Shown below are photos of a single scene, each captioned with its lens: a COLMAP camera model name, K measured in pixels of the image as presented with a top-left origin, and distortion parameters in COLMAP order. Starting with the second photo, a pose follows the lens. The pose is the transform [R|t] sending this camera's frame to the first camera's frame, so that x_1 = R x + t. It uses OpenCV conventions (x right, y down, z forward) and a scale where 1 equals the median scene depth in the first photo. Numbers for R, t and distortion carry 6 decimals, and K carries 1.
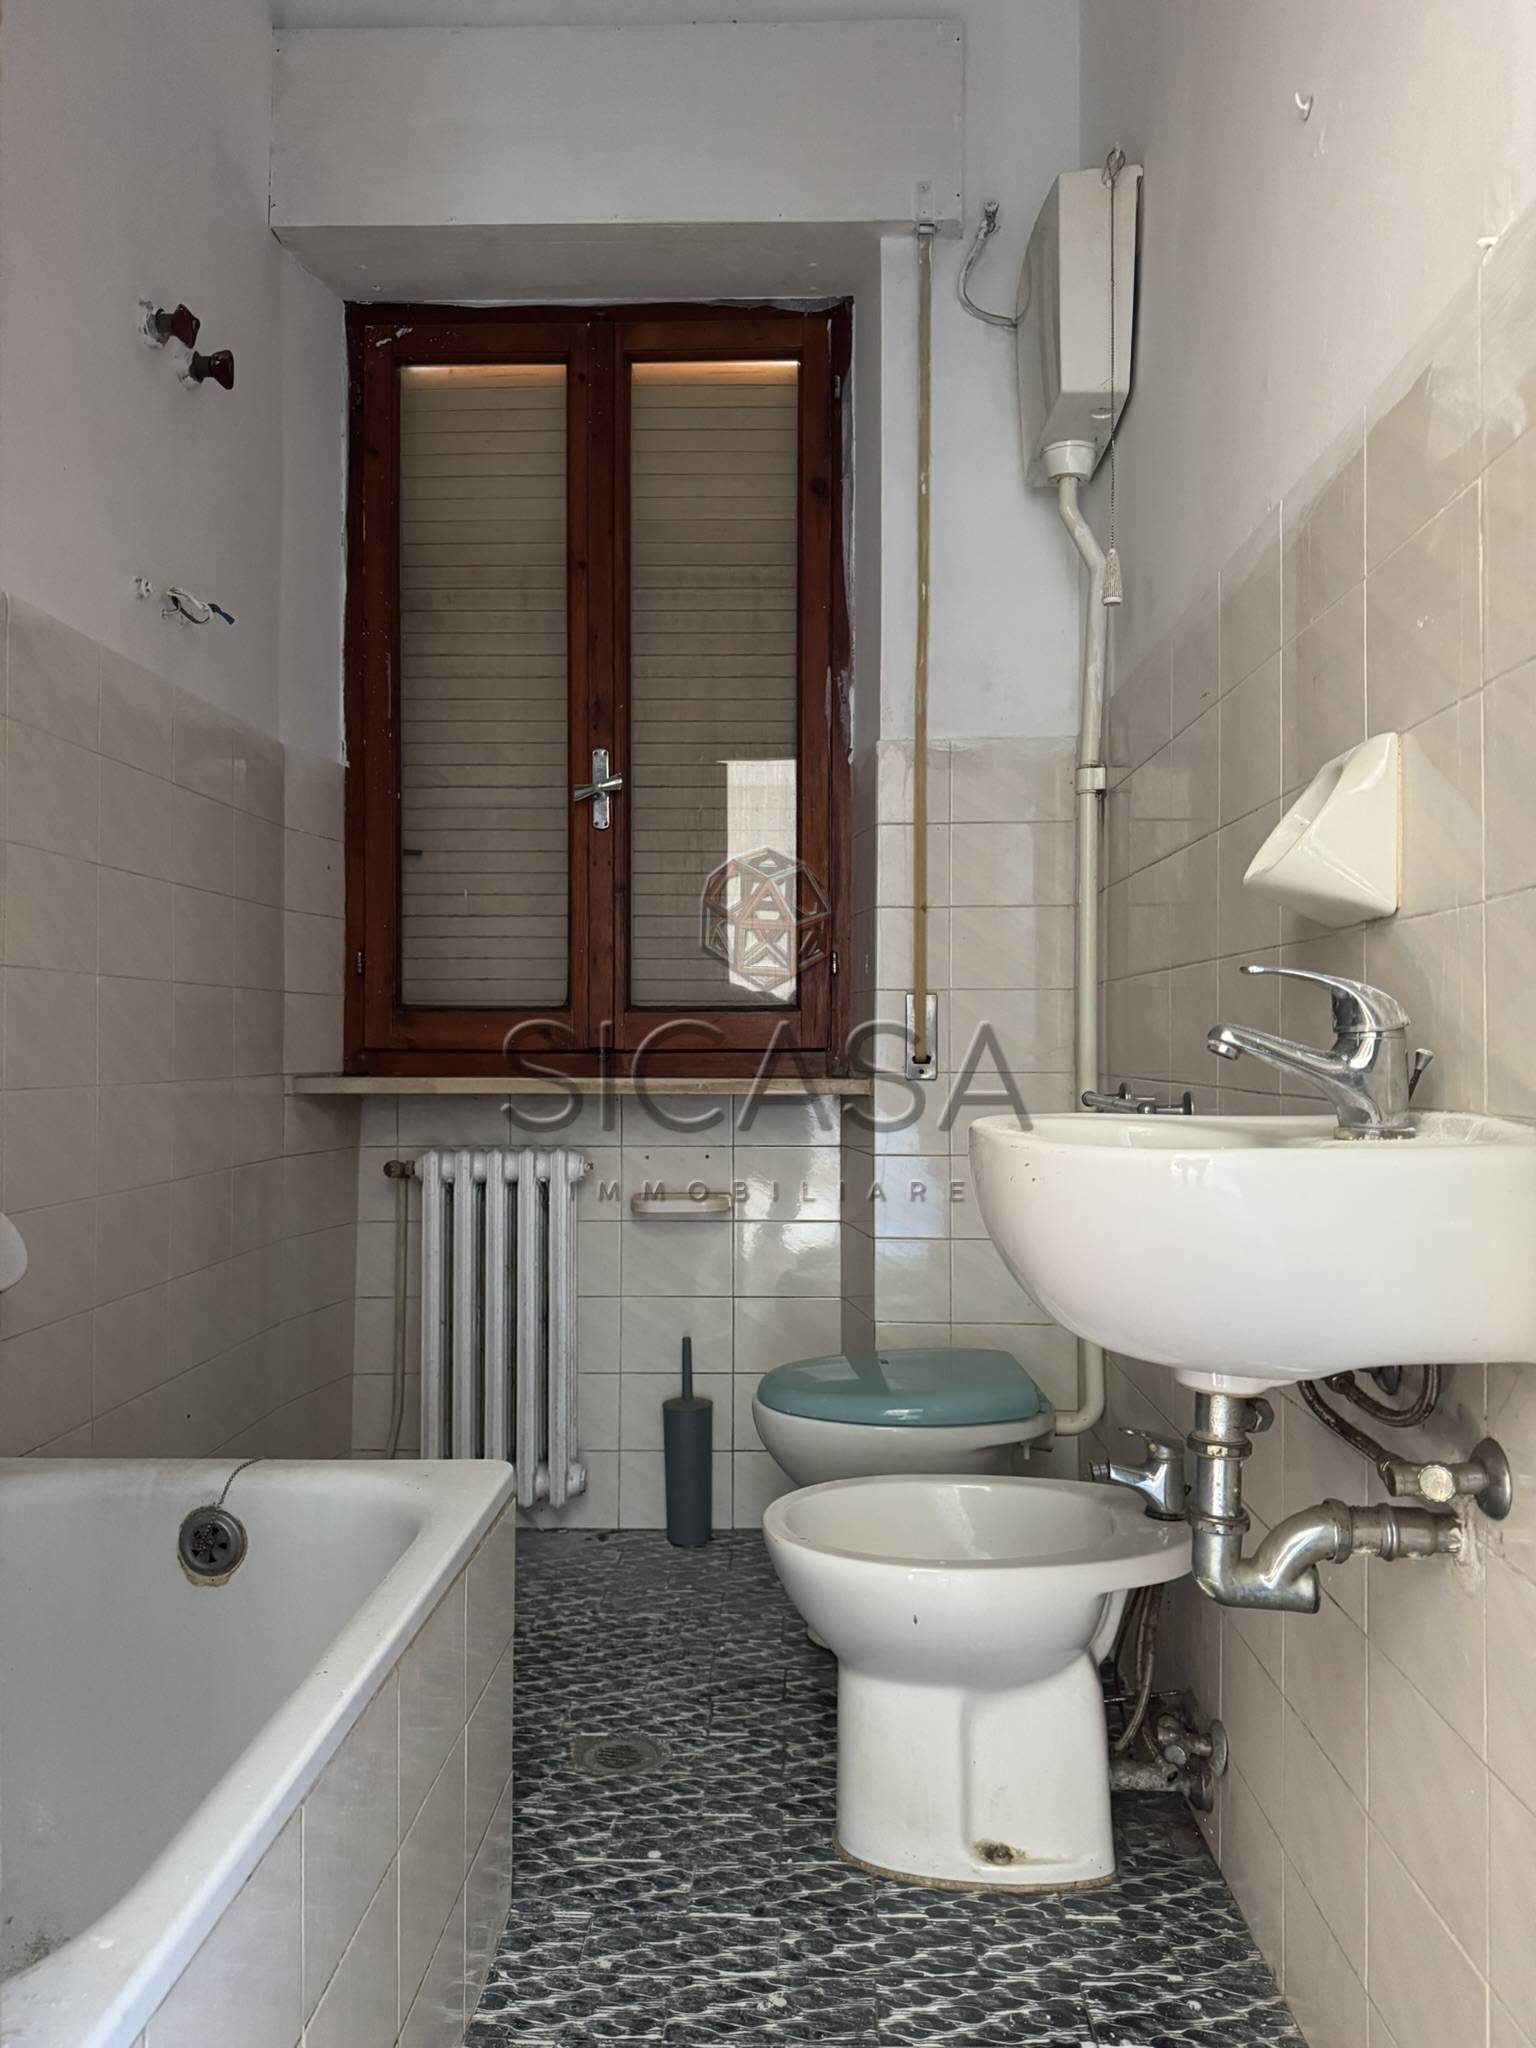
lens RADIAL K [[1445.2, 0, 763.4], [0, 1445.2, 1027.3], [0, 0, 1]] dist [0.041752, -0.053565]
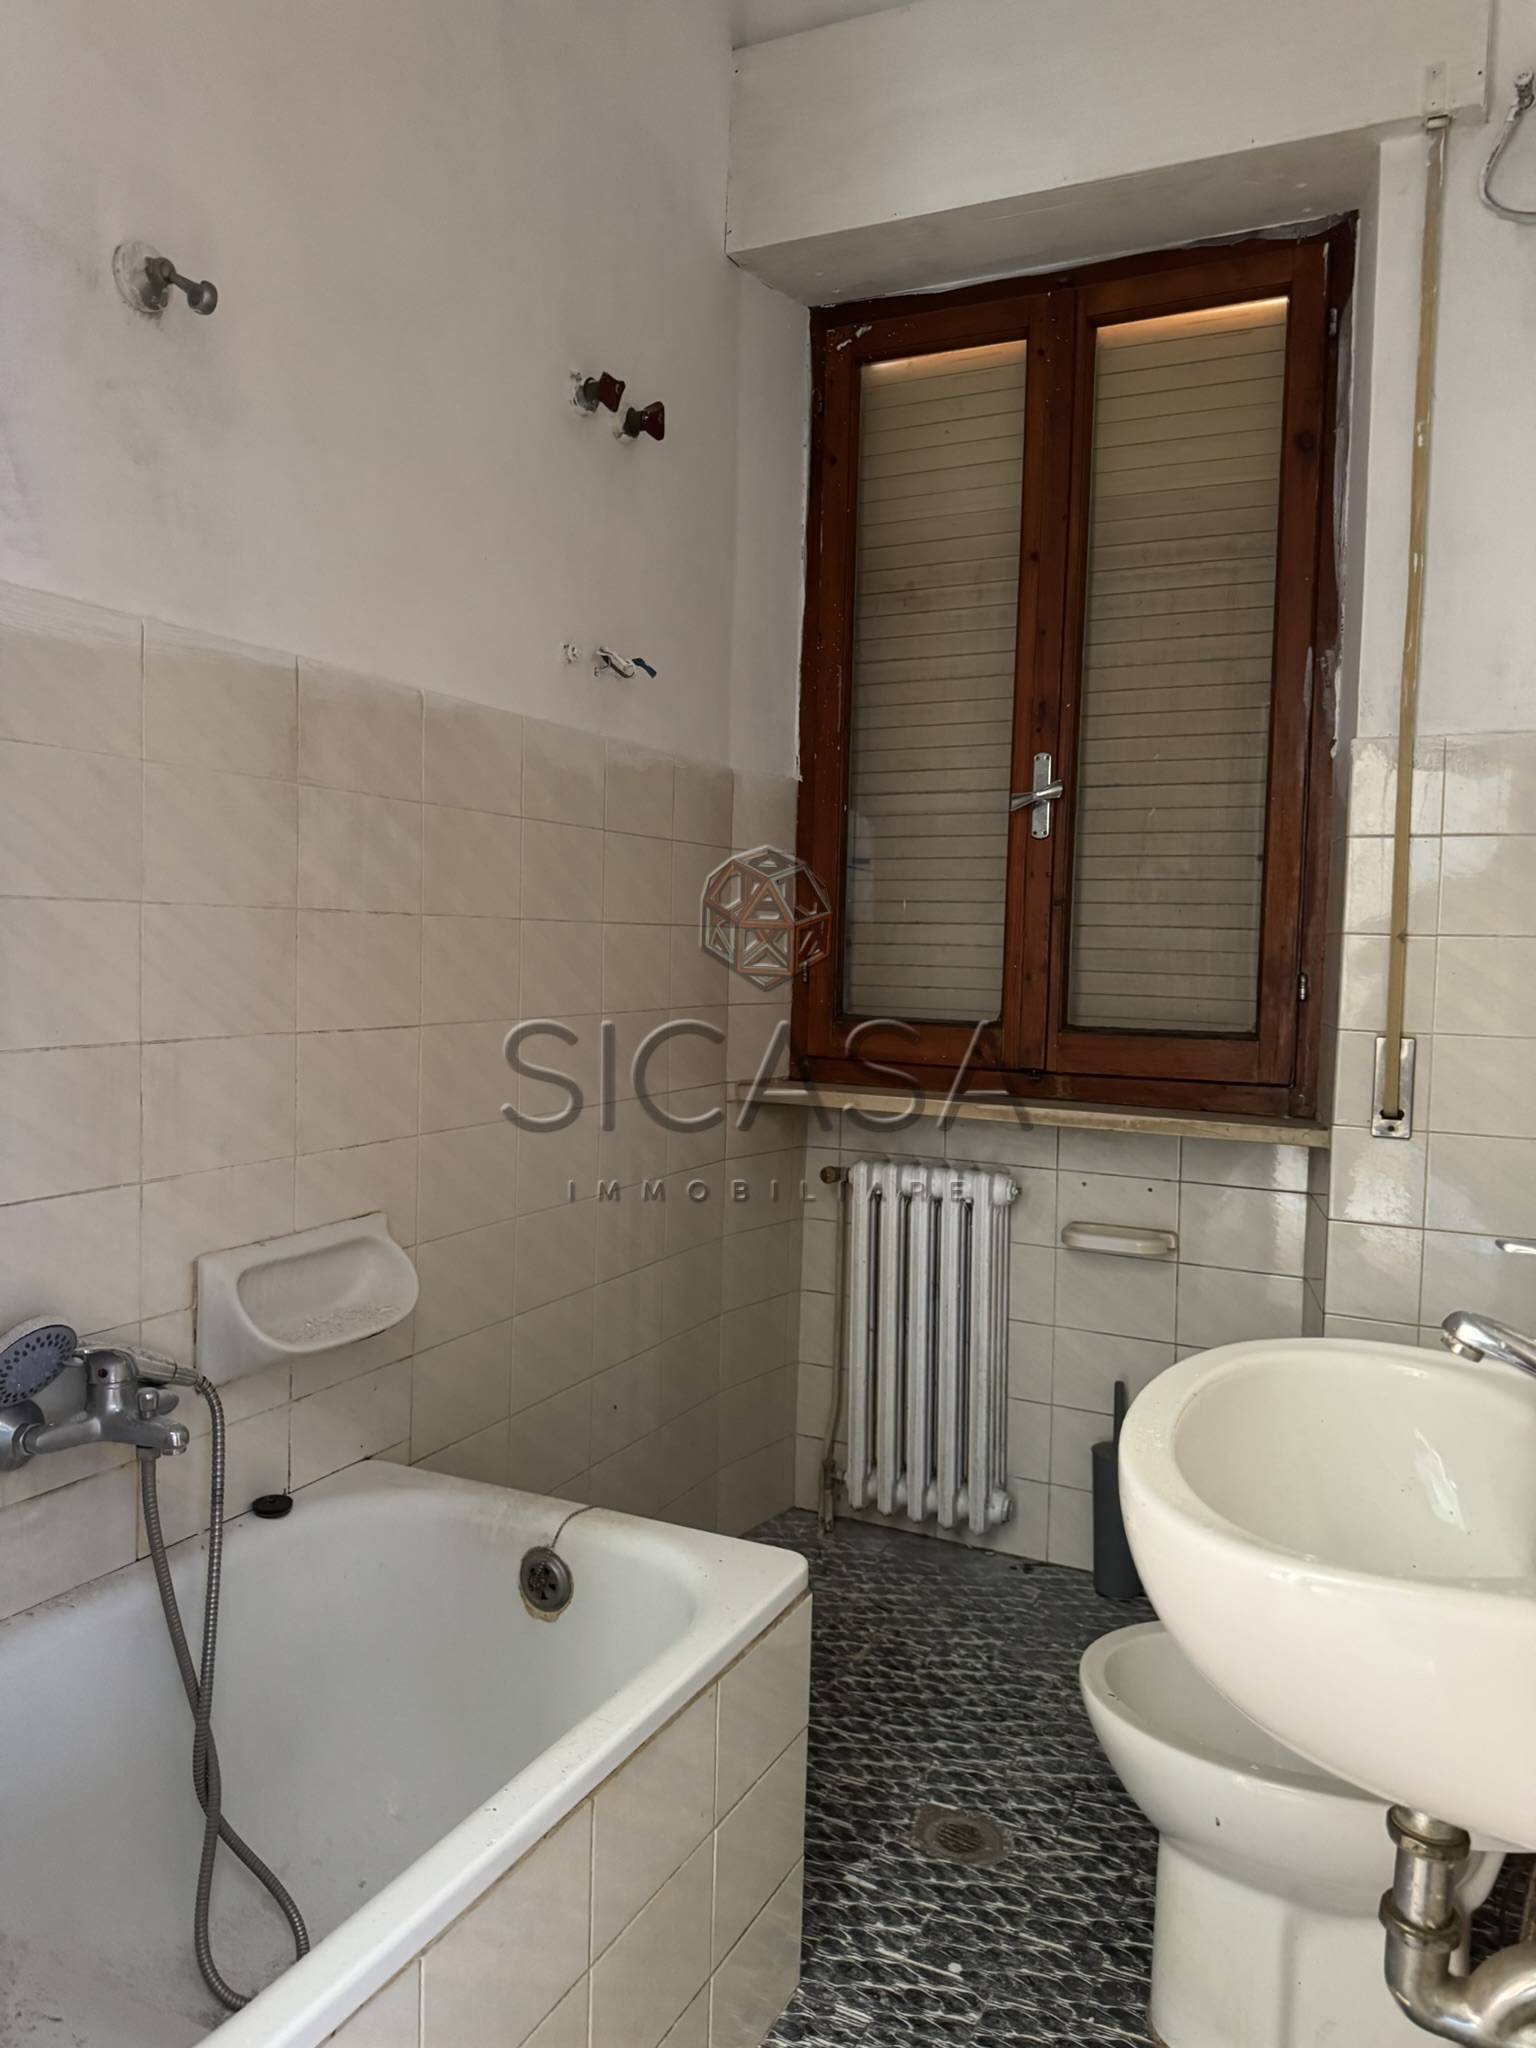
lens RADIAL K [[1445.2, 0, 776.3], [0, 1445.2, 1005.2], [0, 0, 1]] dist [0.041752, -0.053565]
pose [[0.913735, 0.039622, -0.404375, 0.121462], [-0.016847, 0.998073, 0.059727, -0.086066], [0.405962, -0.047762, 0.912641, 0.061772]]
